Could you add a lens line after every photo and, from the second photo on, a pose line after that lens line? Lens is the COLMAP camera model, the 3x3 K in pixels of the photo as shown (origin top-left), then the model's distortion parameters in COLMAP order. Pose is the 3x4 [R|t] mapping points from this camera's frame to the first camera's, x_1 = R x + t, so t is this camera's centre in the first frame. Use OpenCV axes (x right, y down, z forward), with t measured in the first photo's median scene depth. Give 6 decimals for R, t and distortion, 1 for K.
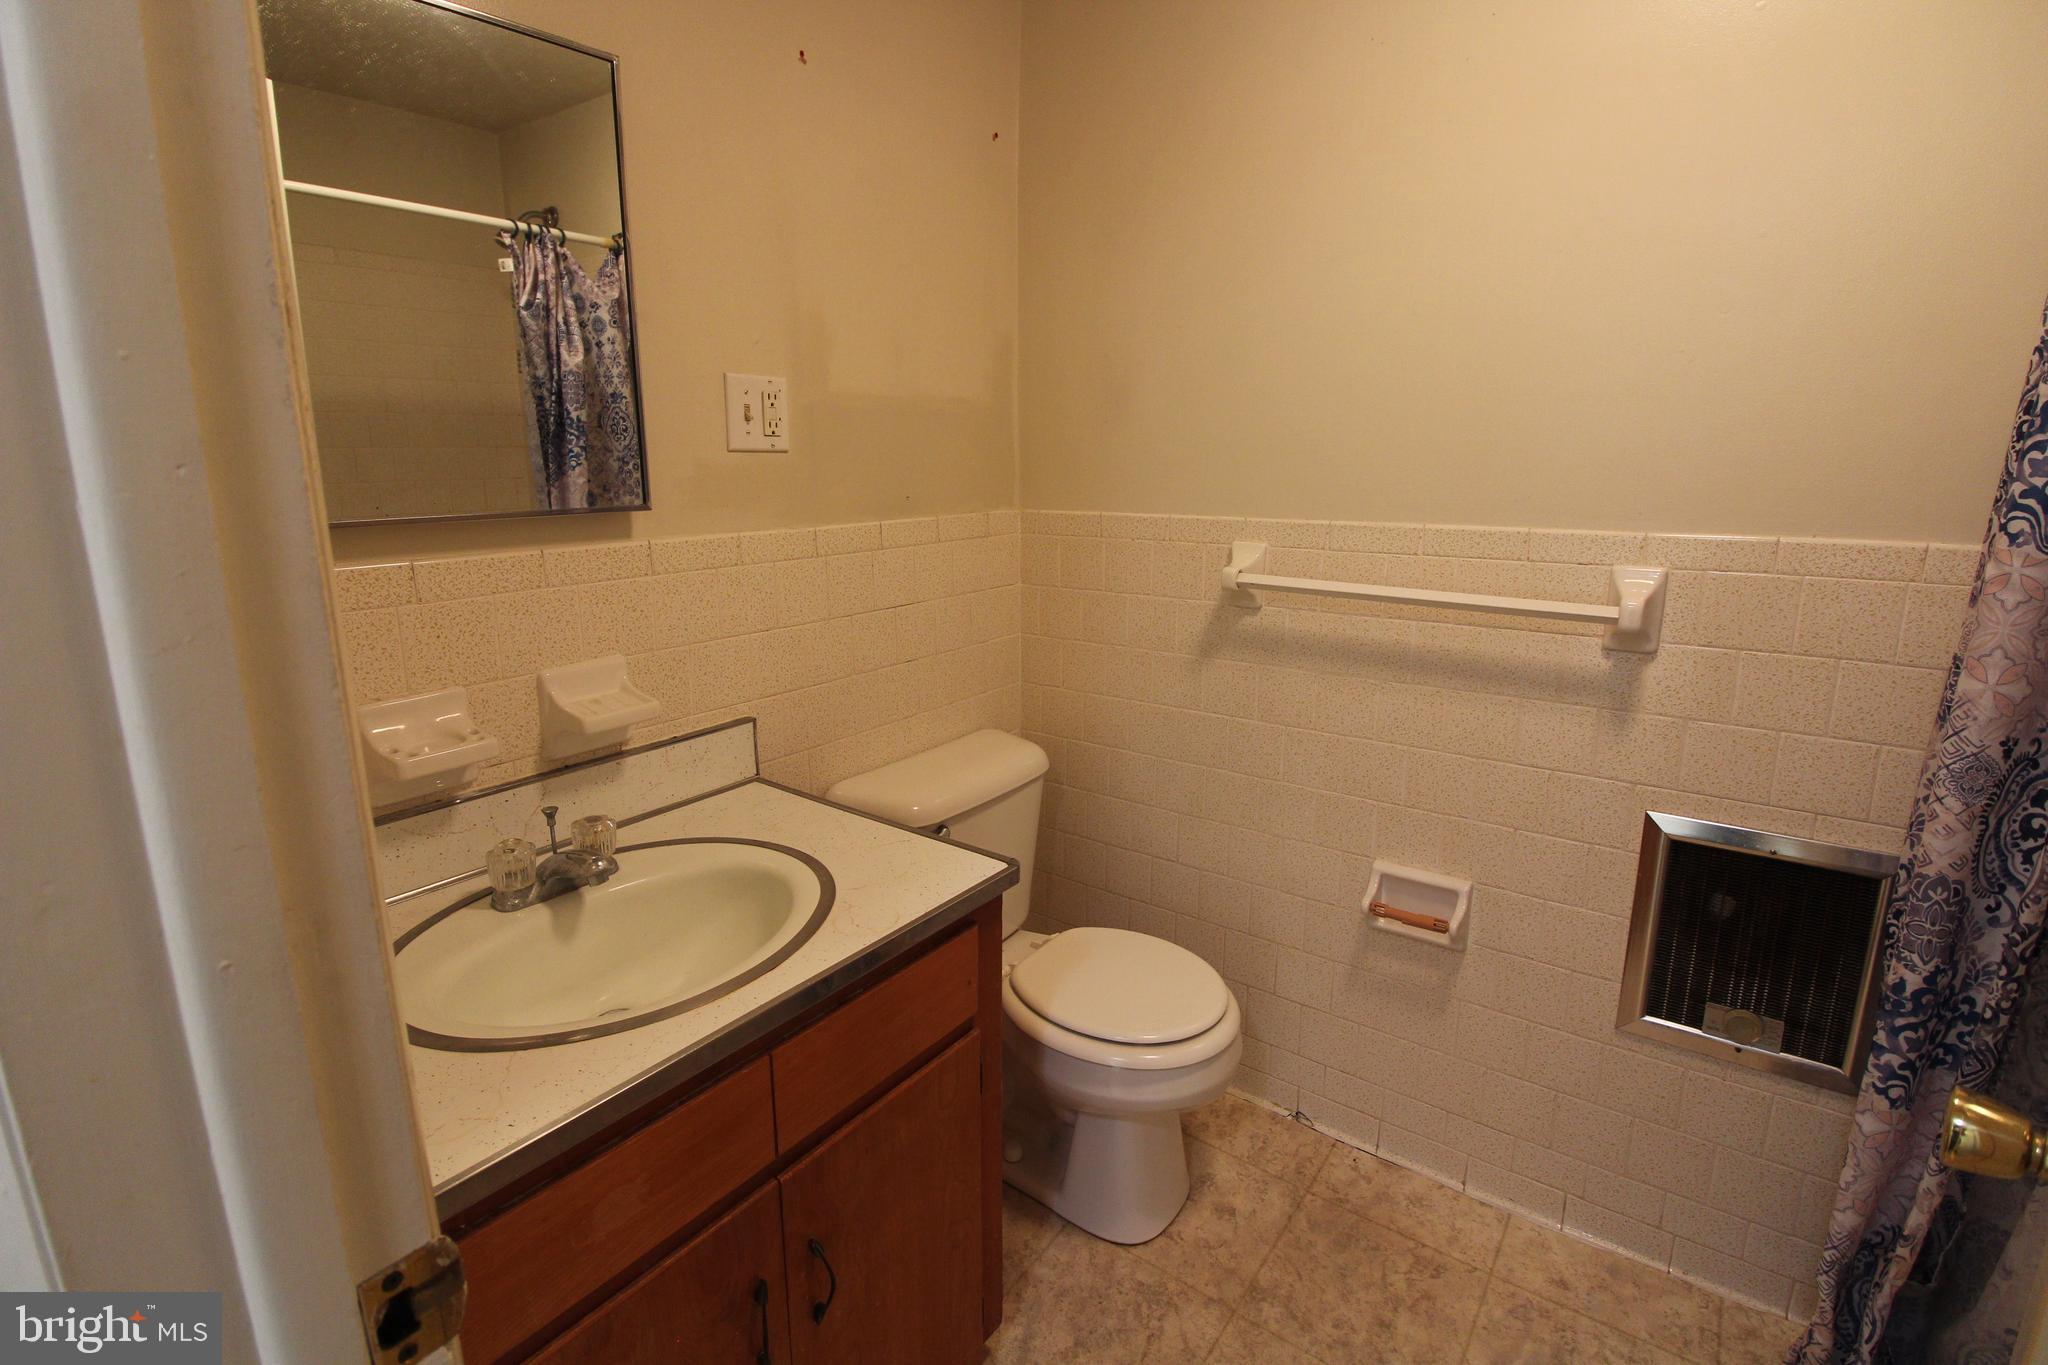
lens RADIAL K [[984.7, 0, 1016.6], [0, 984.7, 660.4], [0, 0, 1]] dist [-0.004352, -0.001128]
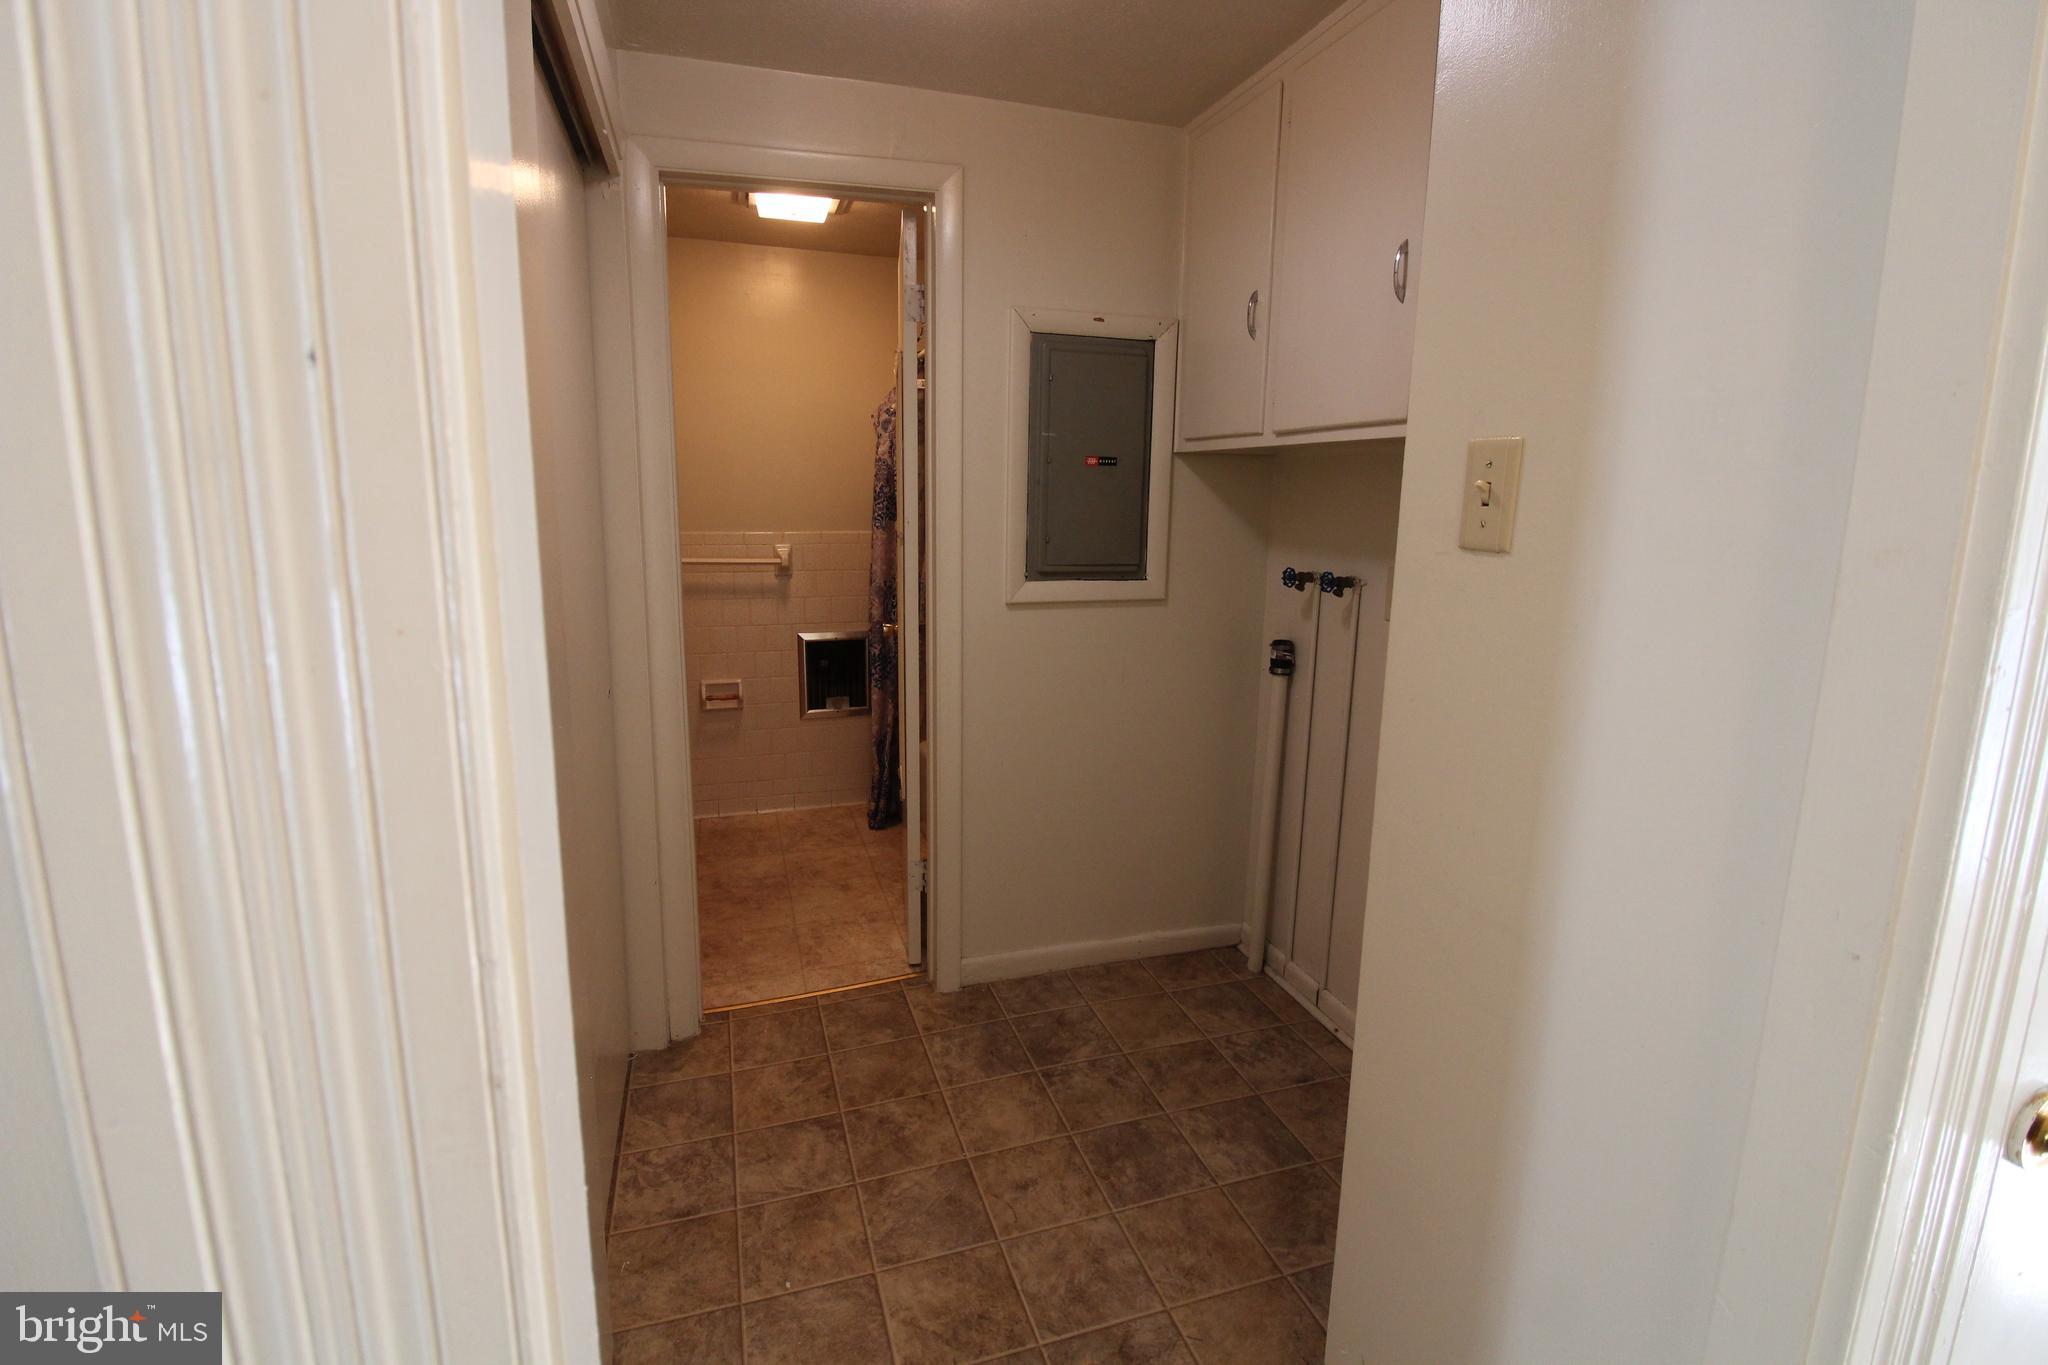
lens RADIAL K [[984.7, 0, 1019.3], [0, 984.7, 672.2], [0, 0, 1]] dist [-0.004352, -0.001128]
pose [[0.596184, -0.145877, 0.789484, -1.179636], [0.157579, 0.985489, 0.063097, 0.184981], [-0.787232, 0.086789, 0.610519, -1.160246]]
